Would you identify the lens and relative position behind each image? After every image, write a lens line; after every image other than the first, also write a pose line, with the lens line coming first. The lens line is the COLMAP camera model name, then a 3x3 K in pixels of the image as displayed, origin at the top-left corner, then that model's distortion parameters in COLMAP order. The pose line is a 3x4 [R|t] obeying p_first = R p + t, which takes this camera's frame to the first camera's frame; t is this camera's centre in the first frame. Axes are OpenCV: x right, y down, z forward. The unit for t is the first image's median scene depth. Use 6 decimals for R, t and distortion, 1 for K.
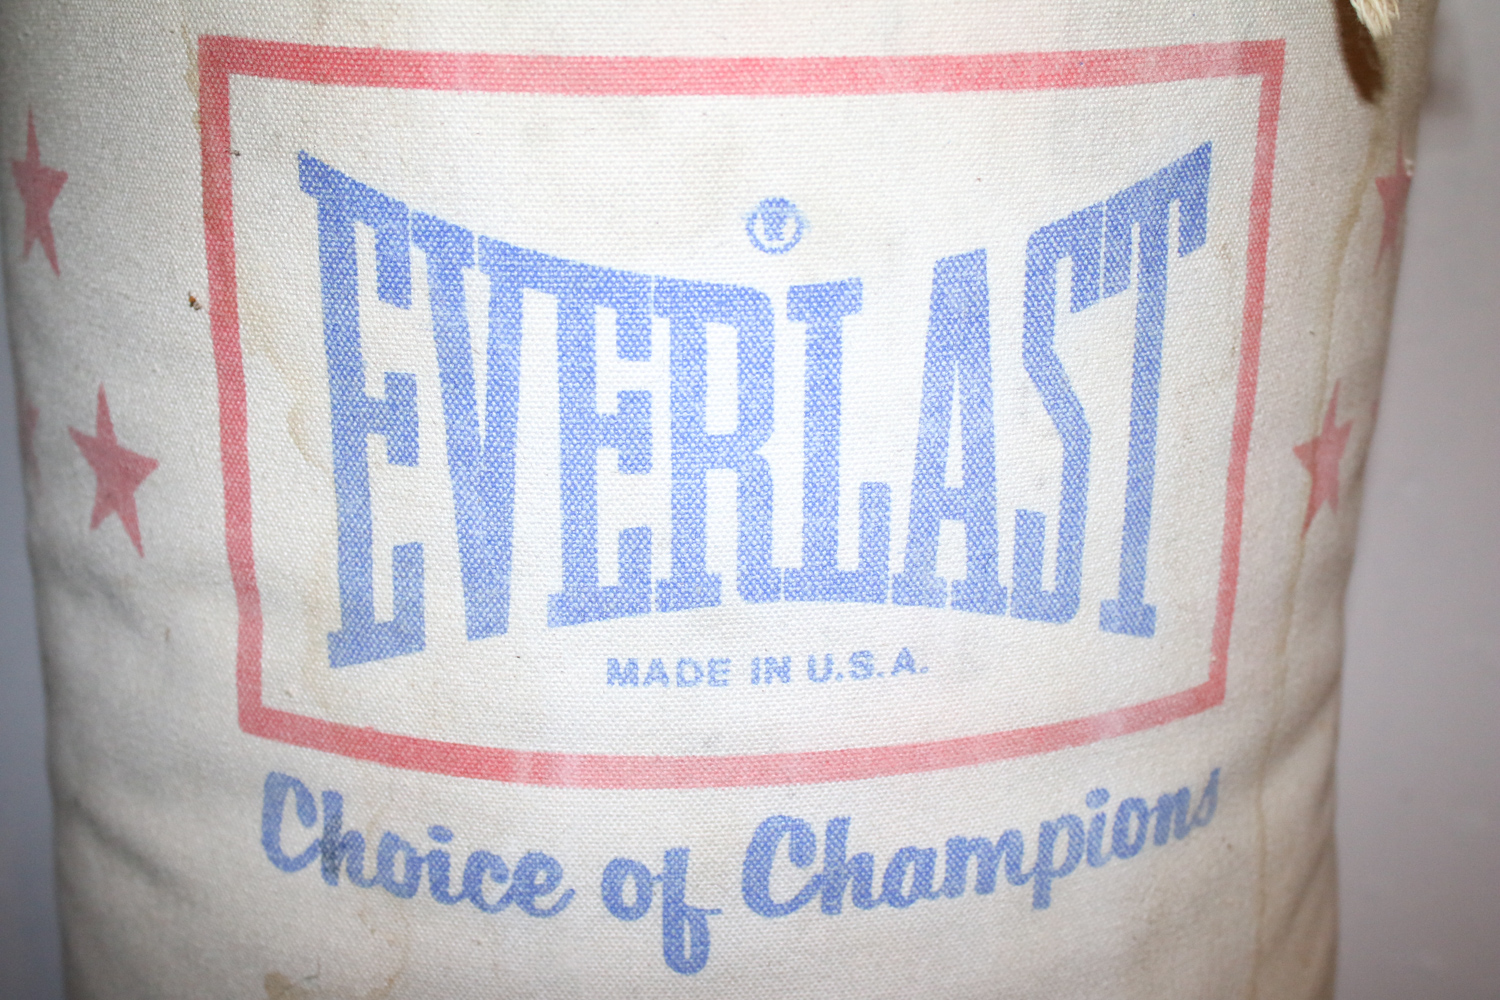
lens RADIAL K [[2146.1, 0, 746.0], [0, 2146.1, 503.7], [0, 0, 1]] dist [0.082331, 0.000000]
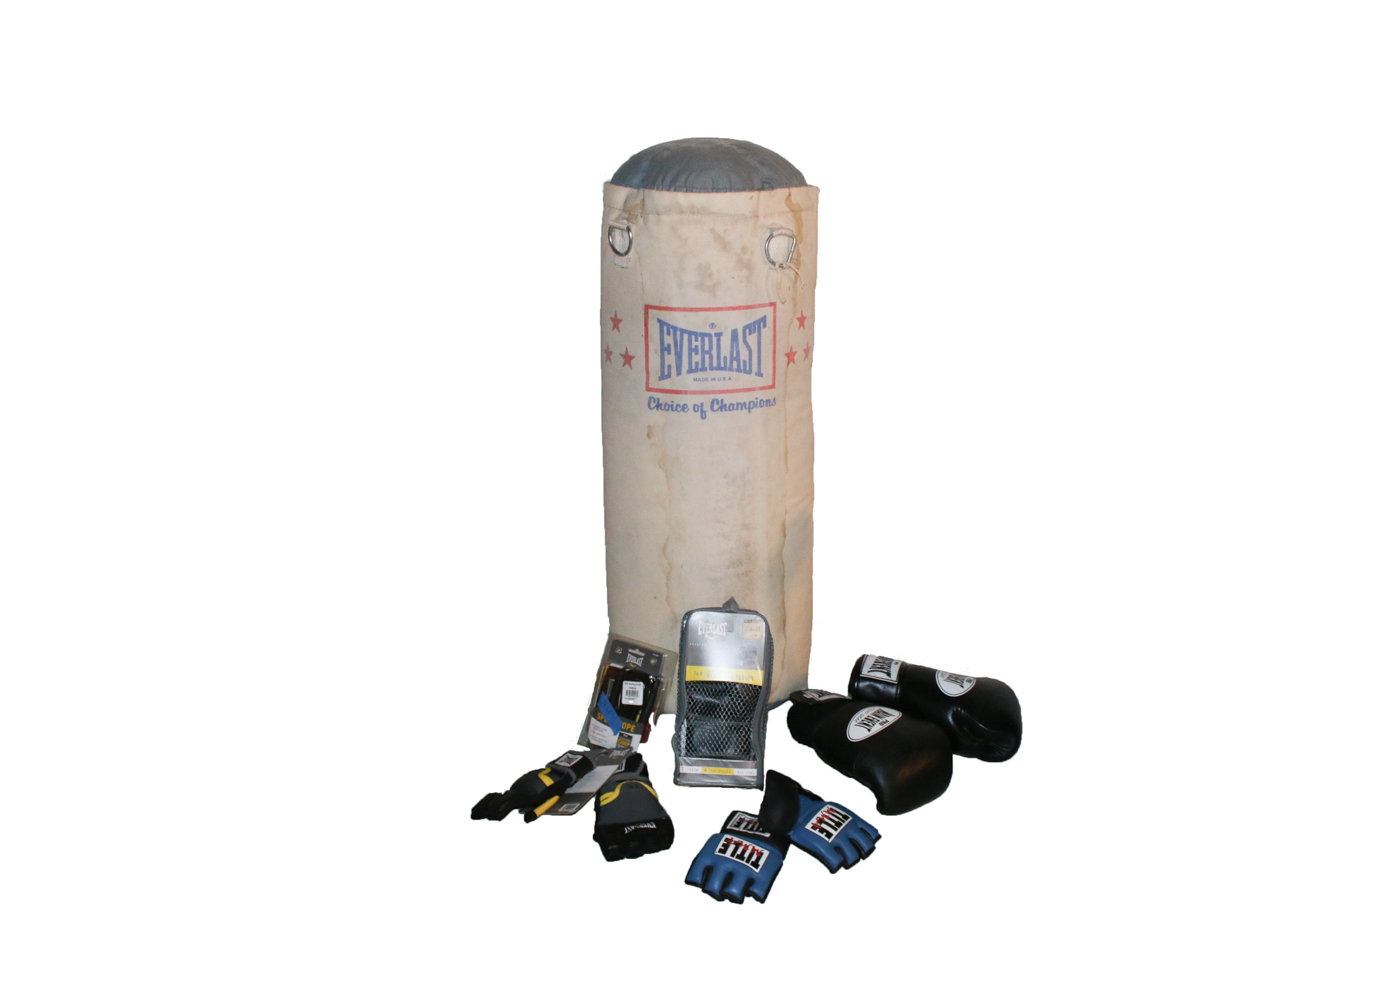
lens RADIAL K [[1831.7, 0, 701.9], [0, 1831.7, 500.1], [0, 0, 1]] dist [-0.002965, 0.000000]
pose [[0.999283, -0.008524, -0.036879, 0.225186], [0.008228, 0.999933, -0.008164, 0.602211], [0.036946, 0.007855, 0.999286, -6.070126]]
